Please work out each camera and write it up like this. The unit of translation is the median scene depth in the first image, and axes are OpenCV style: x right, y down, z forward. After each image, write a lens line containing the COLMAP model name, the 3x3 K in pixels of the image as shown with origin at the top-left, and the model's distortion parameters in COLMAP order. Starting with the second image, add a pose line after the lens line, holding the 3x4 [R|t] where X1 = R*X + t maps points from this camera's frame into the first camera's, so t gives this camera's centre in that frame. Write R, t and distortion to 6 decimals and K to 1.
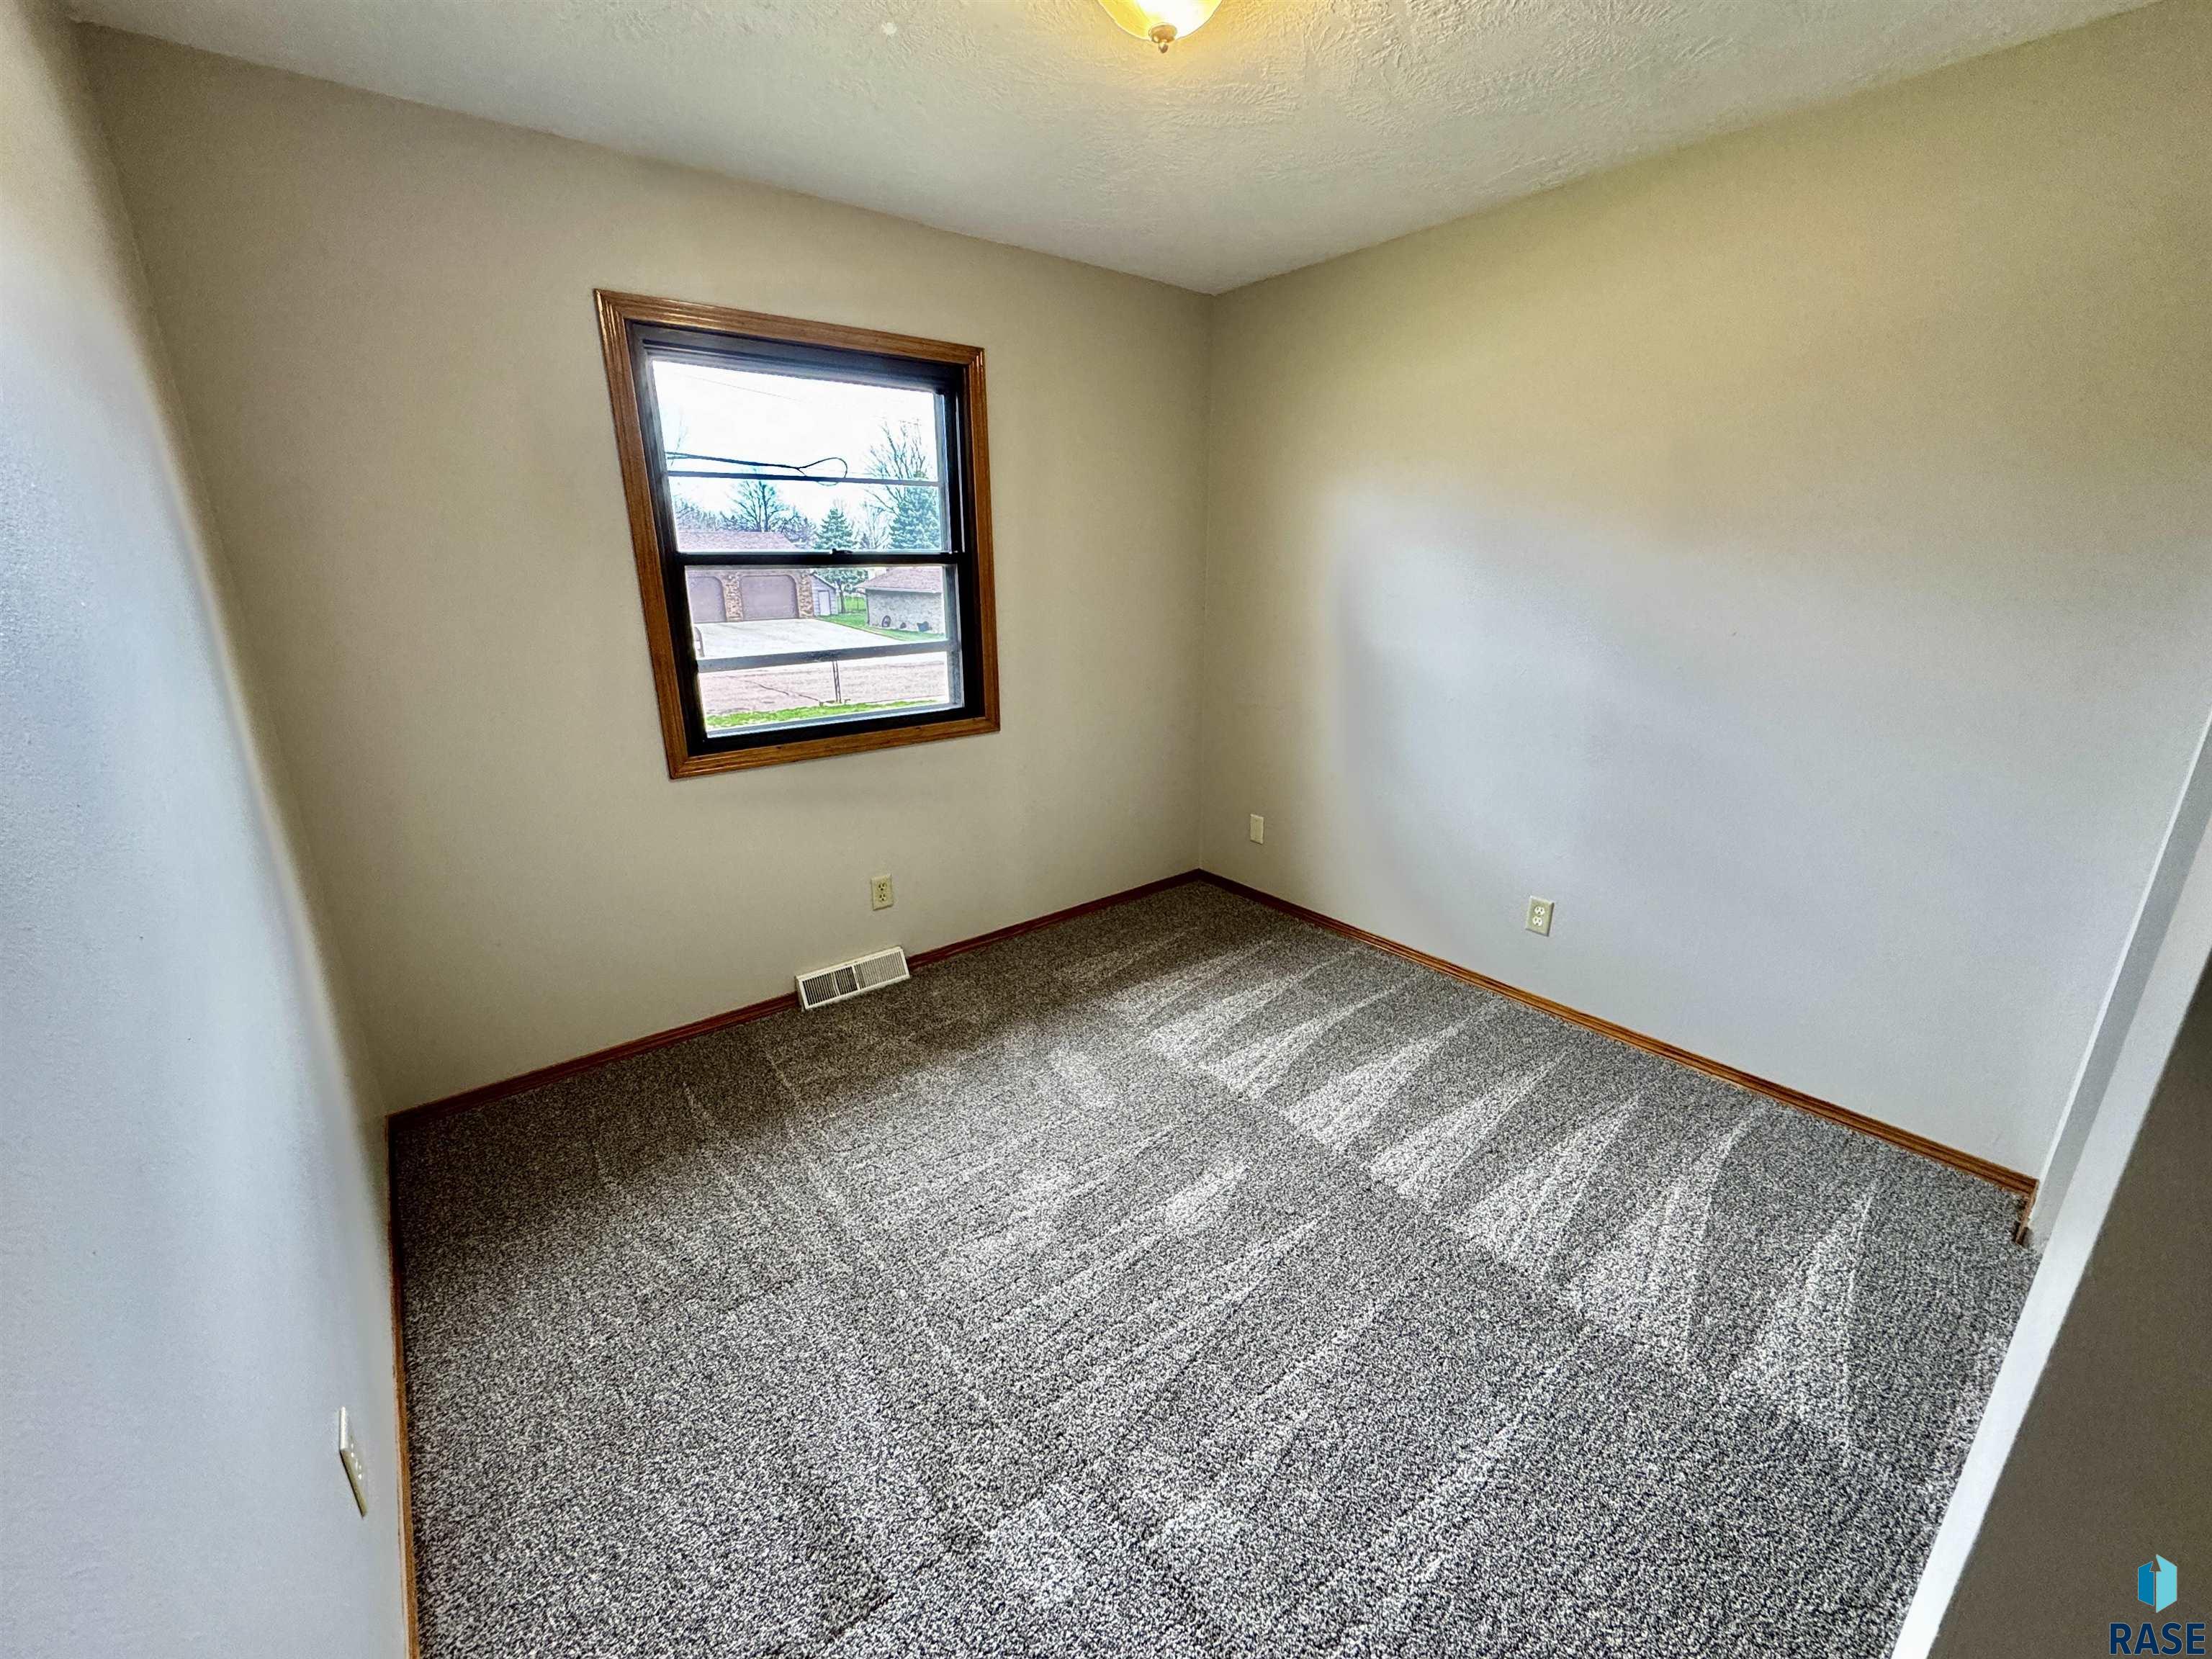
lens RADIAL K [[887.6, 0, 1105.7], [0, 887.6, 827.0], [0, 0, 1]] dist [-0.001131, -0.000252]
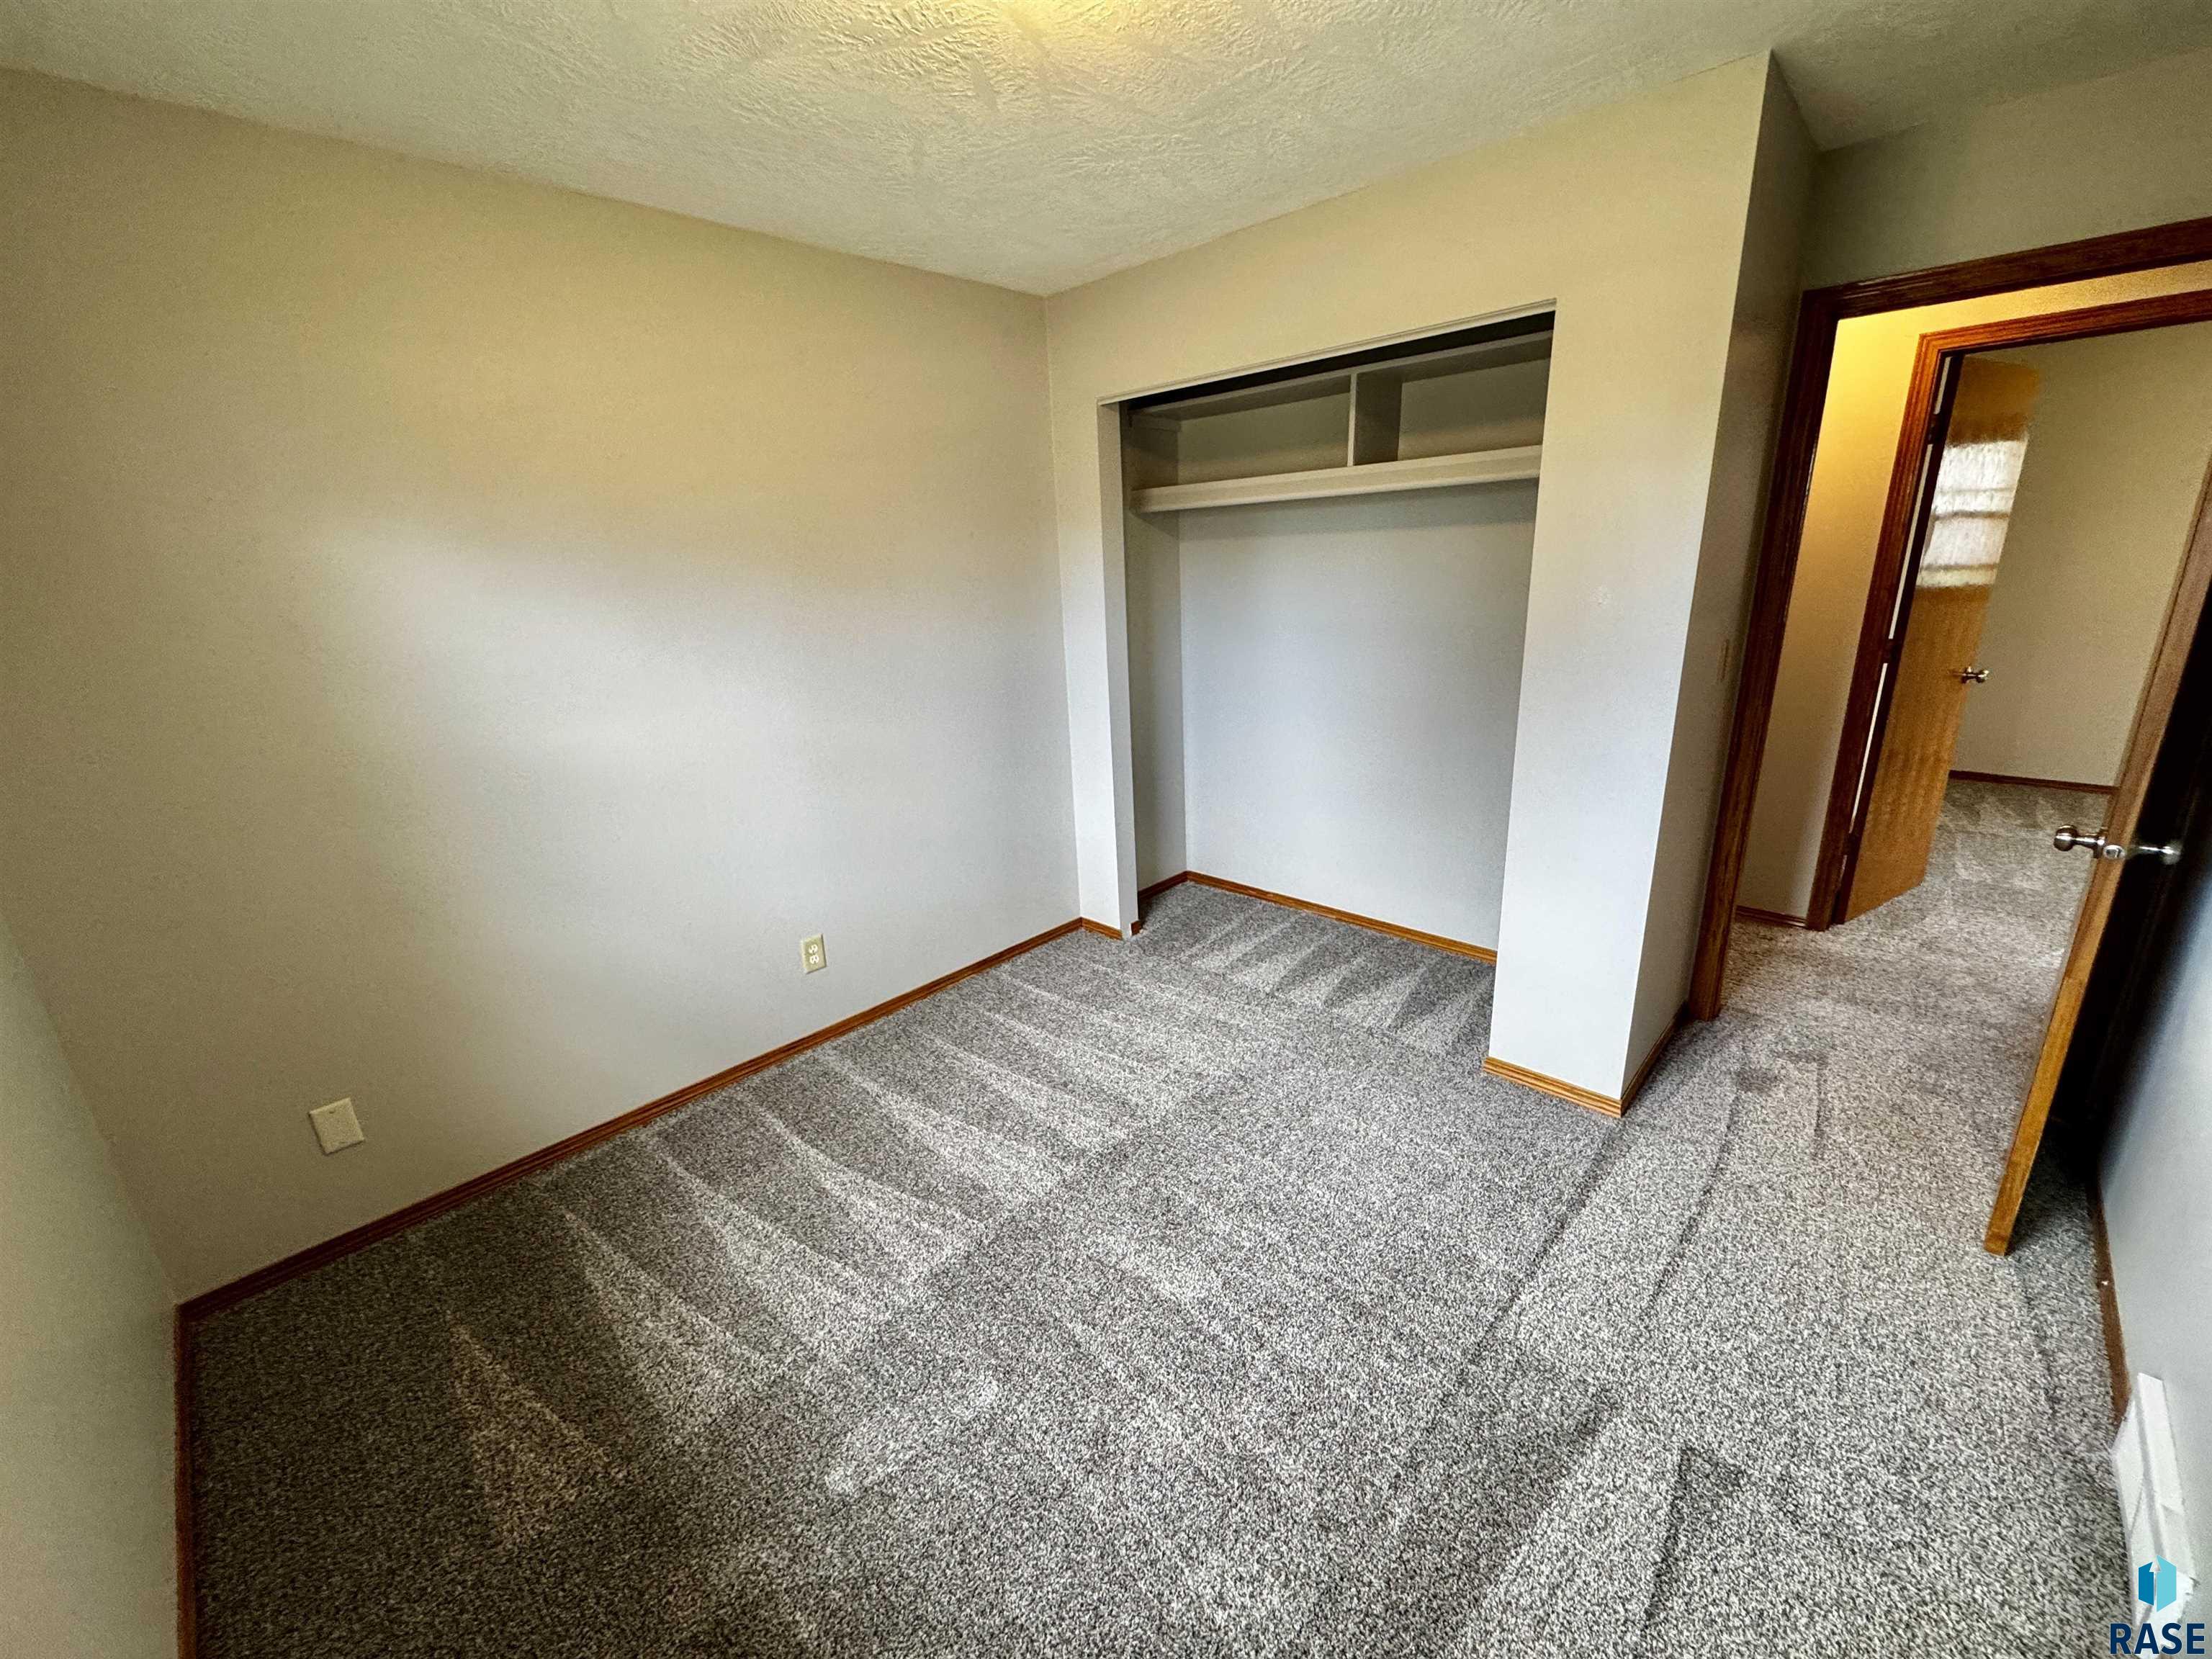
lens RADIAL K [[887.6, 0, 1107.6], [0, 887.6, 828.3], [0, 0, 1]] dist [-0.001131, -0.000252]
pose [[-0.126995, -0.275488, 0.952879, -0.483571], [0.337185, 0.891459, 0.302669, -0.223293], [-0.932834, 0.359733, -0.020320, 0.669482]]
